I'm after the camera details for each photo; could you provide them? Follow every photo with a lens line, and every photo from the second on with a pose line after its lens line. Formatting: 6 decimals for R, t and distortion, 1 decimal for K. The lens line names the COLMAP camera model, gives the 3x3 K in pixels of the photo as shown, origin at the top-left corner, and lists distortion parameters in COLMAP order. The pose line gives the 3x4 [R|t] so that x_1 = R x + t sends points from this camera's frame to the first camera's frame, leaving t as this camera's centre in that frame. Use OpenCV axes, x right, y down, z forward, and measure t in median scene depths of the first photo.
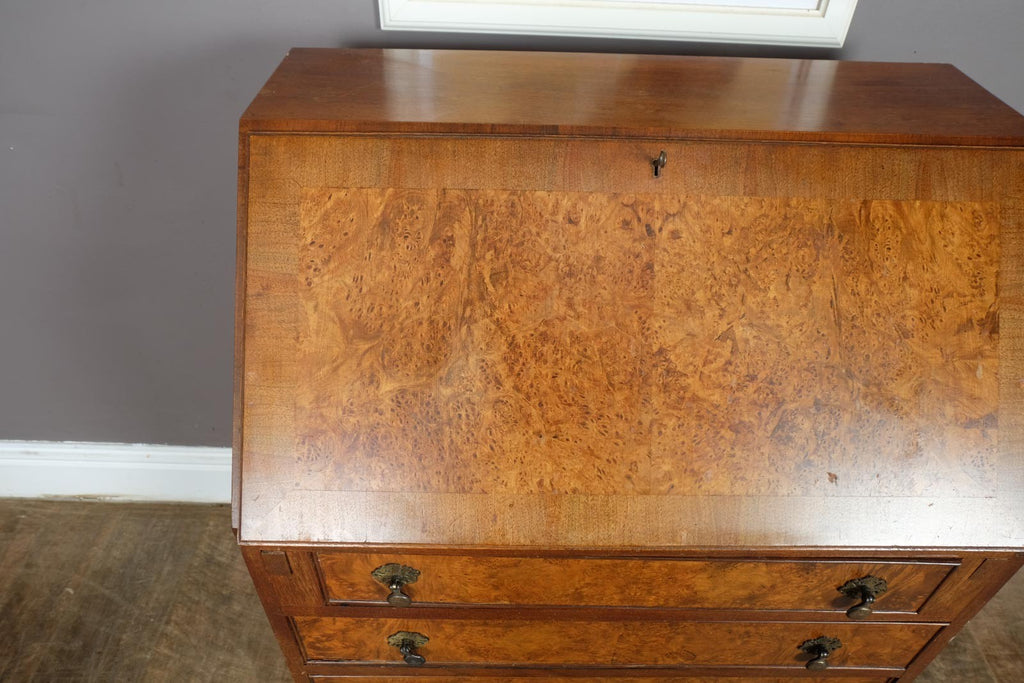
lens RADIAL K [[693.1, 0, 514.2], [0, 693.1, 336.9], [0, 0, 1]] dist [-0.036661, 0.031526]
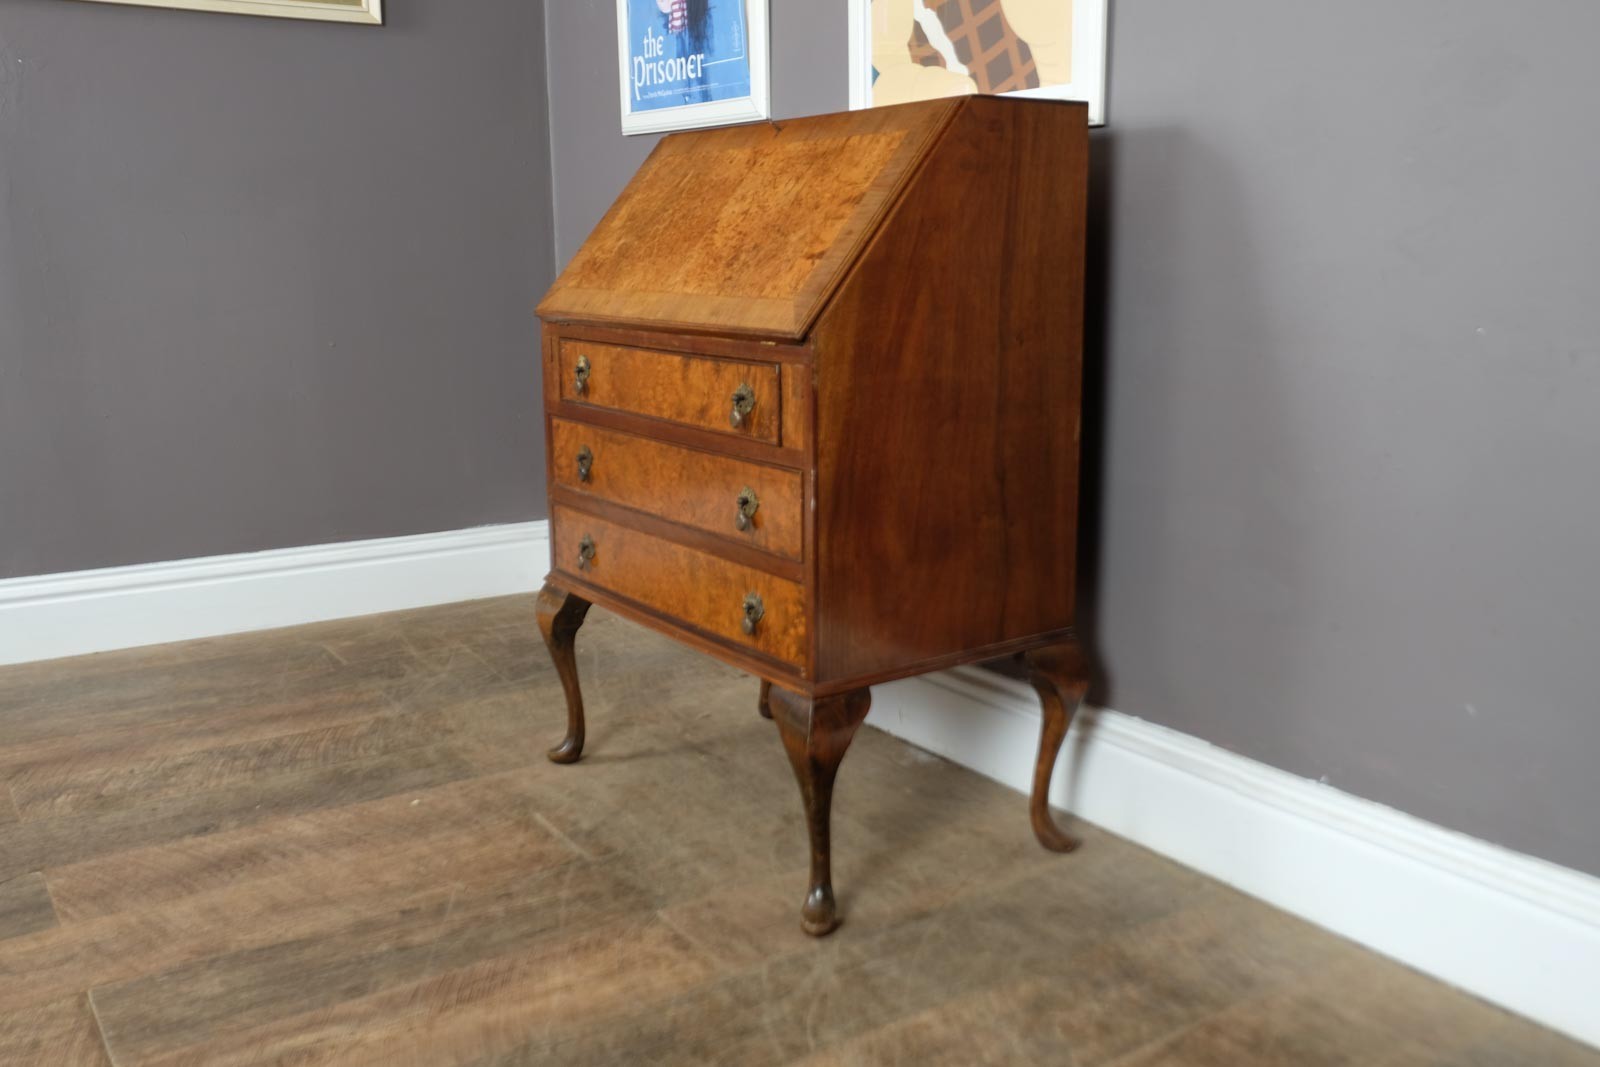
lens RADIAL K [[1425.5, 0, 824.2], [0, 1425.5, 547.3], [0, 0, 1]] dist [0.018225, -0.015216]
pose [[0.583147, 0.143251, -0.799637, 3.005203], [-0.517662, 0.824126, -0.229875, 1.230673], [0.626072, 0.547992, 0.554742, -0.226150]]
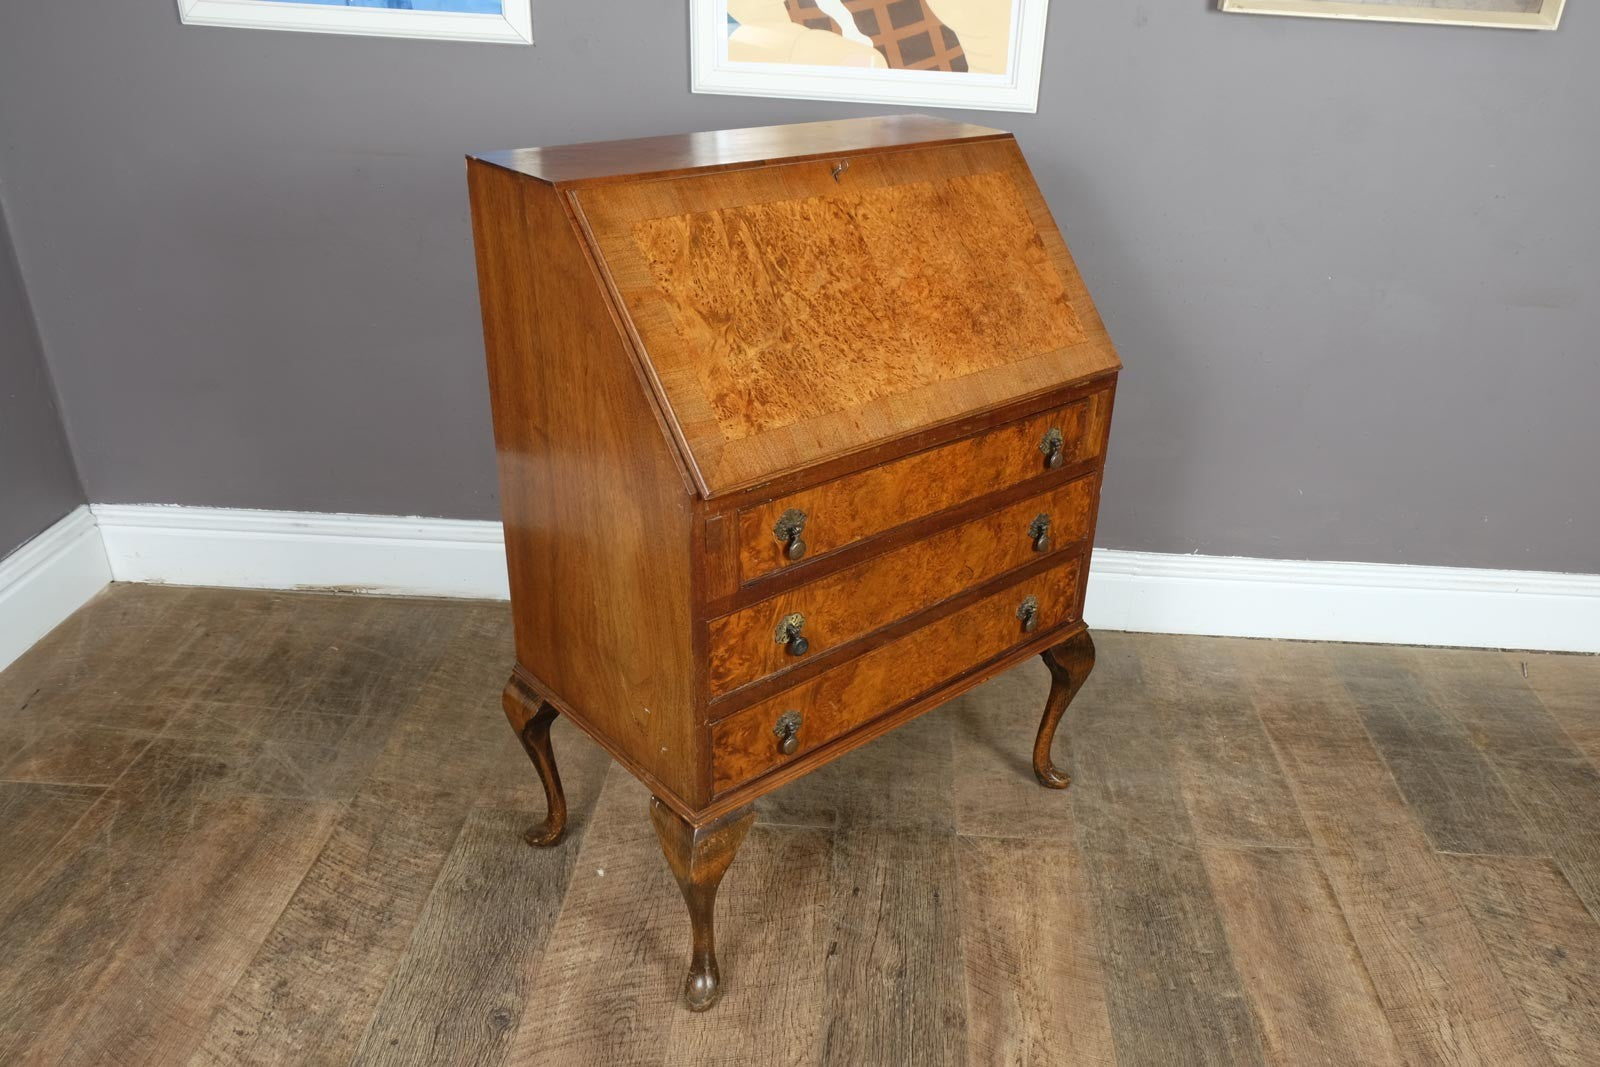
lens RADIAL K [[1233.2, 0, 882.5], [0, 1233.2, 583.5], [0, 0, 1]] dist [-0.048835, 0.051645]
pose [[0.999693, 0.021626, 0.012058, 0.243367], [-0.018656, 0.978070, -0.207440, 1.386721], [-0.016279, 0.207151, 0.978173, -1.630615]]
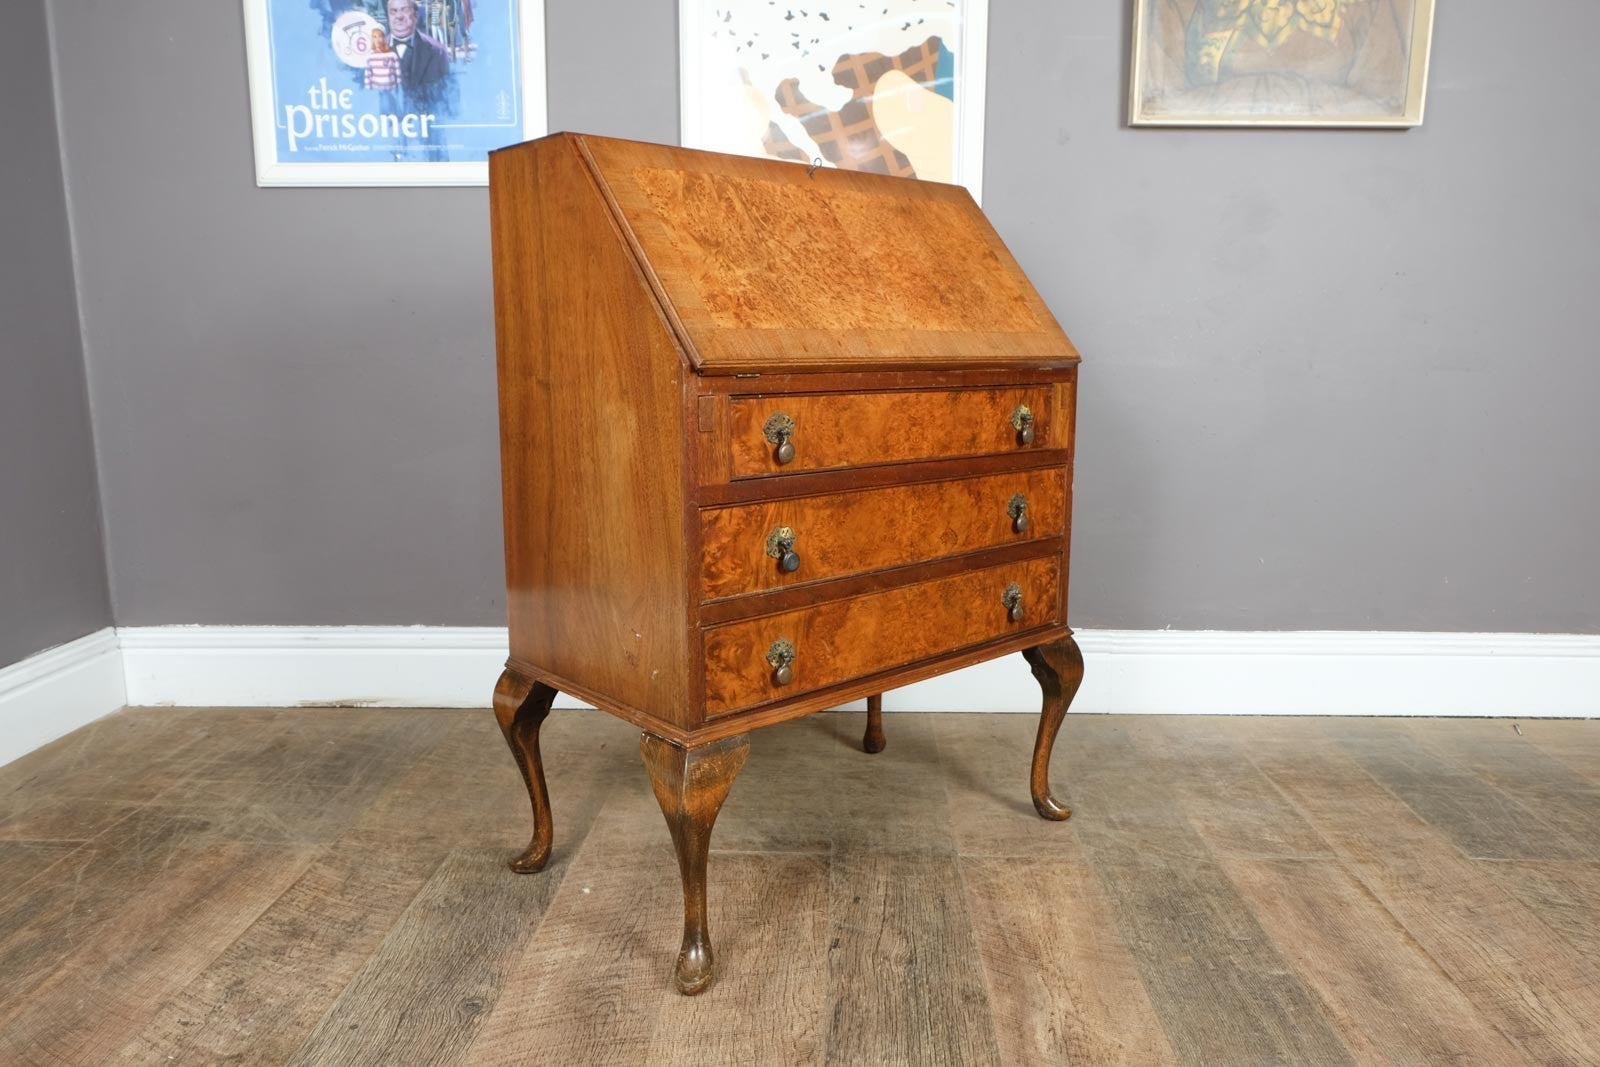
lens RADIAL K [[1129.2, 0, 821.6], [0, 1129.2, 536.1], [0, 0, 1]] dist [-0.037306, 0.036127]
pose [[0.999650, -0.021990, -0.014733, 0.206329], [0.011420, 0.860443, -0.509419, 2.098118], [0.023879, 0.509073, 0.860392, -1.180784]]
